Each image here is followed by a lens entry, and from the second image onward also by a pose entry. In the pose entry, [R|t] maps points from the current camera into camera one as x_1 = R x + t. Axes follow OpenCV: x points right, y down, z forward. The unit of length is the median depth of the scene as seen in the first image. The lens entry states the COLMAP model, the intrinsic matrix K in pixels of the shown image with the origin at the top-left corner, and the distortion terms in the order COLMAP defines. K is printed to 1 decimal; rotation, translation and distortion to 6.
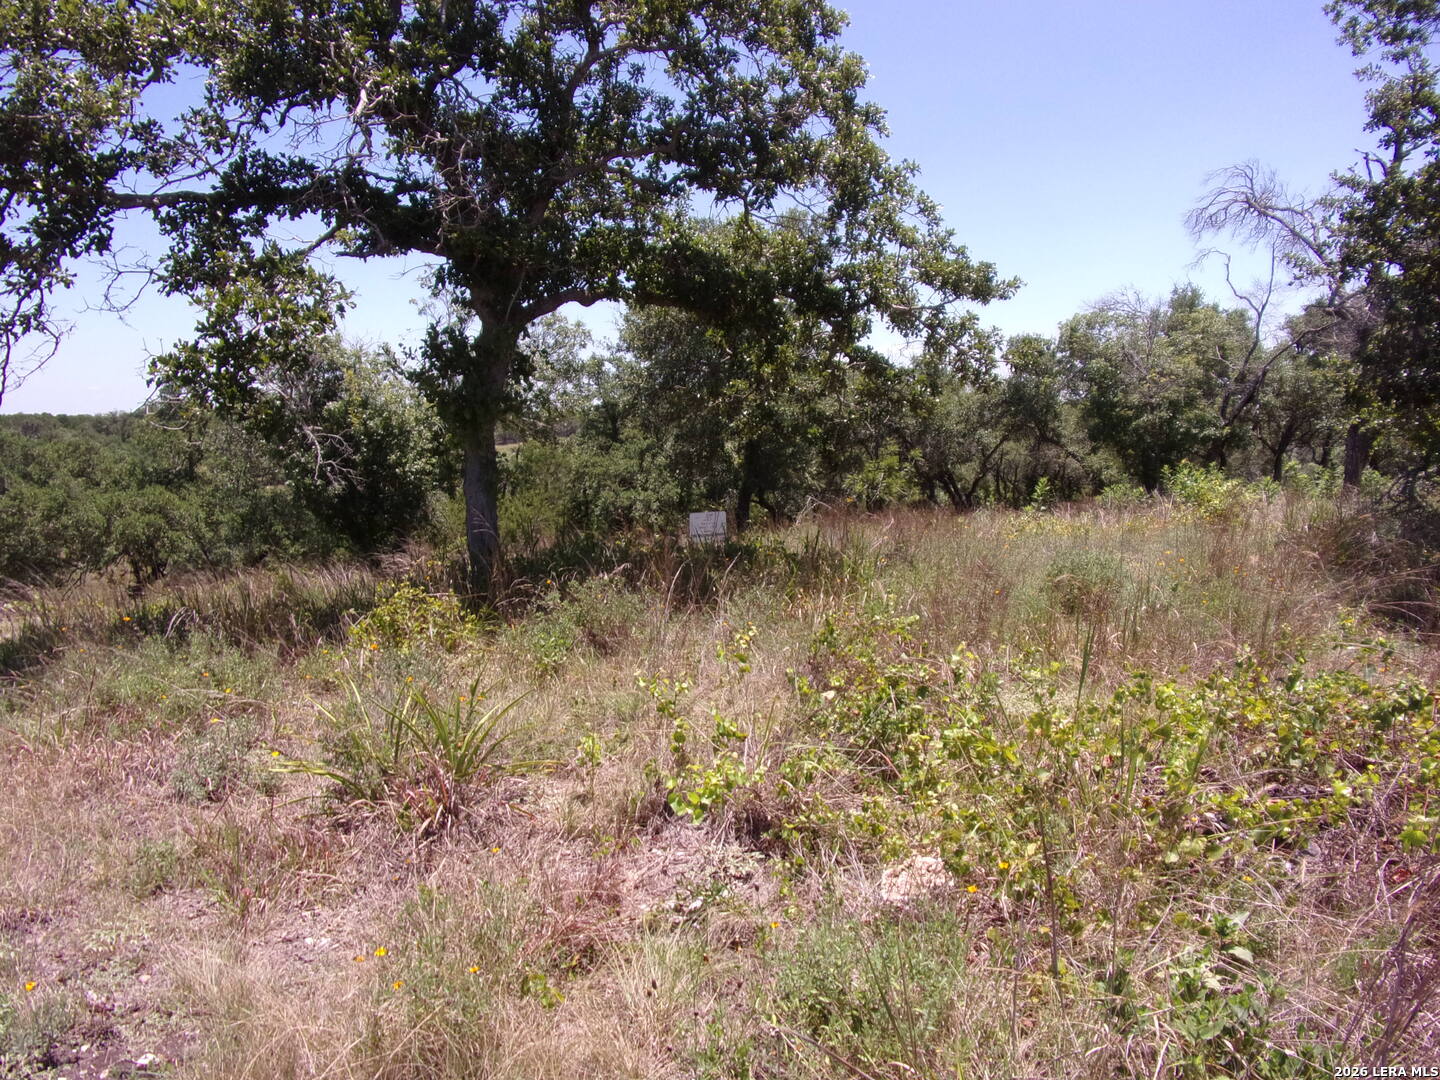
lens RADIAL K [[1051.8, 0, 721.4], [0, 1051.8, 539.5], [0, 0, 1]] dist [-0.038387, 0.012522]
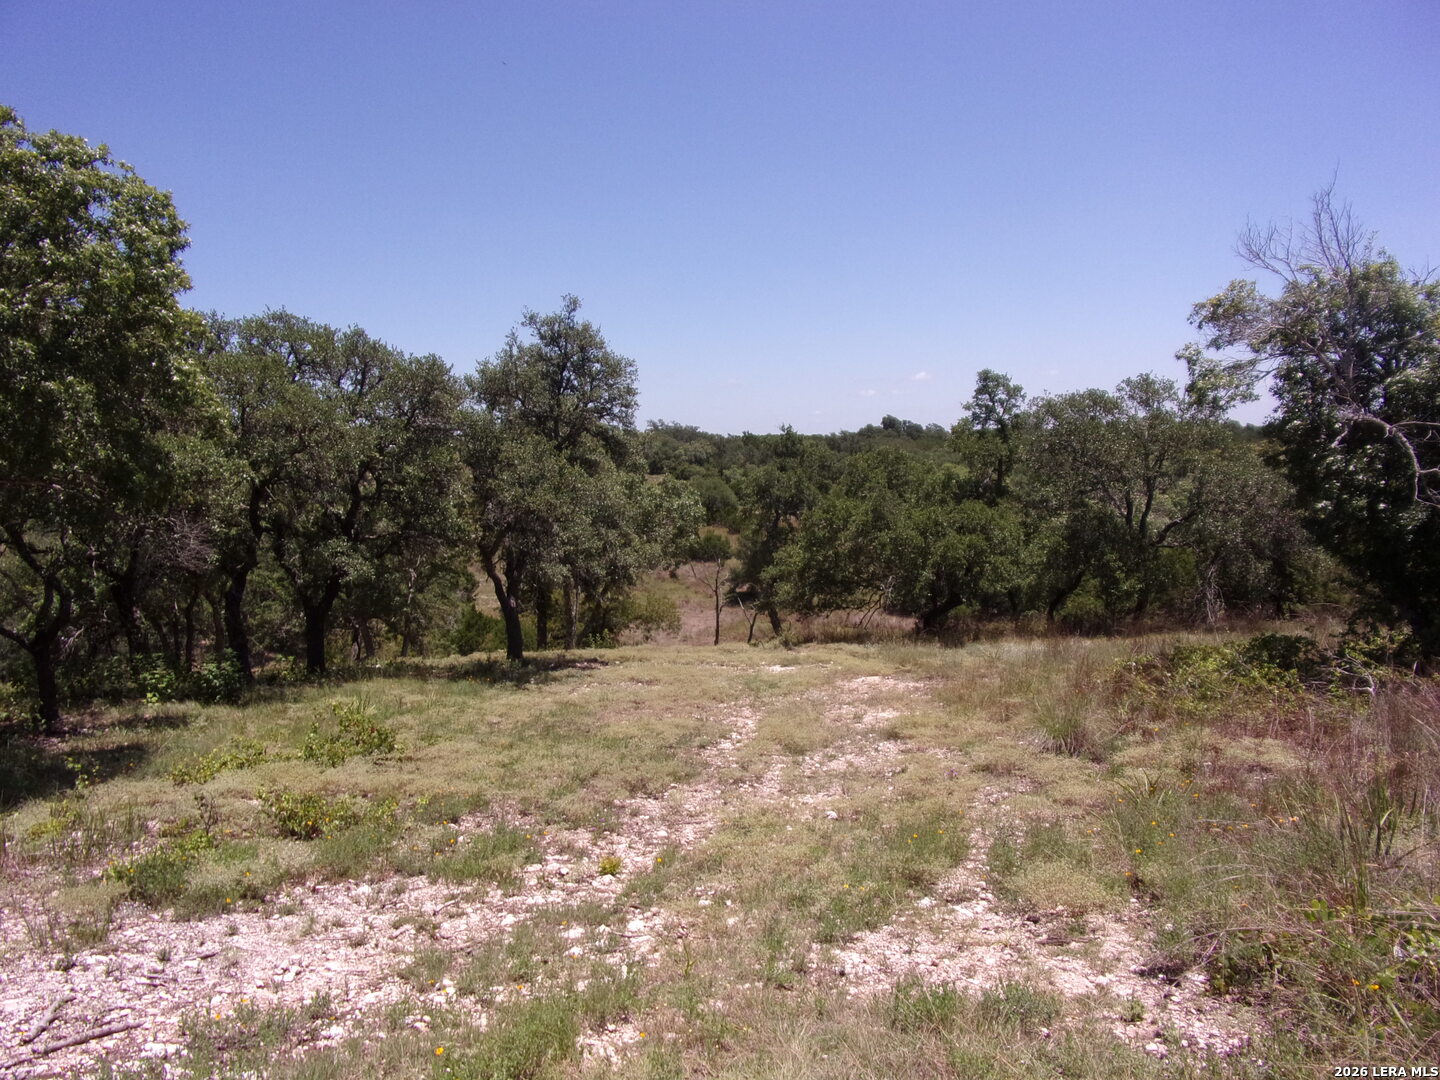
lens RADIAL K [[1051.8, 0, 710.0], [0, 1051.8, 544.7], [0, 0, 1]] dist [-0.038387, 0.012522]
pose [[0.803115, 0.047358, -0.593938, -0.204919], [-0.054390, 0.998501, 0.006072, -0.009167], [0.593336, 0.027428, 0.804488, 0.180975]]
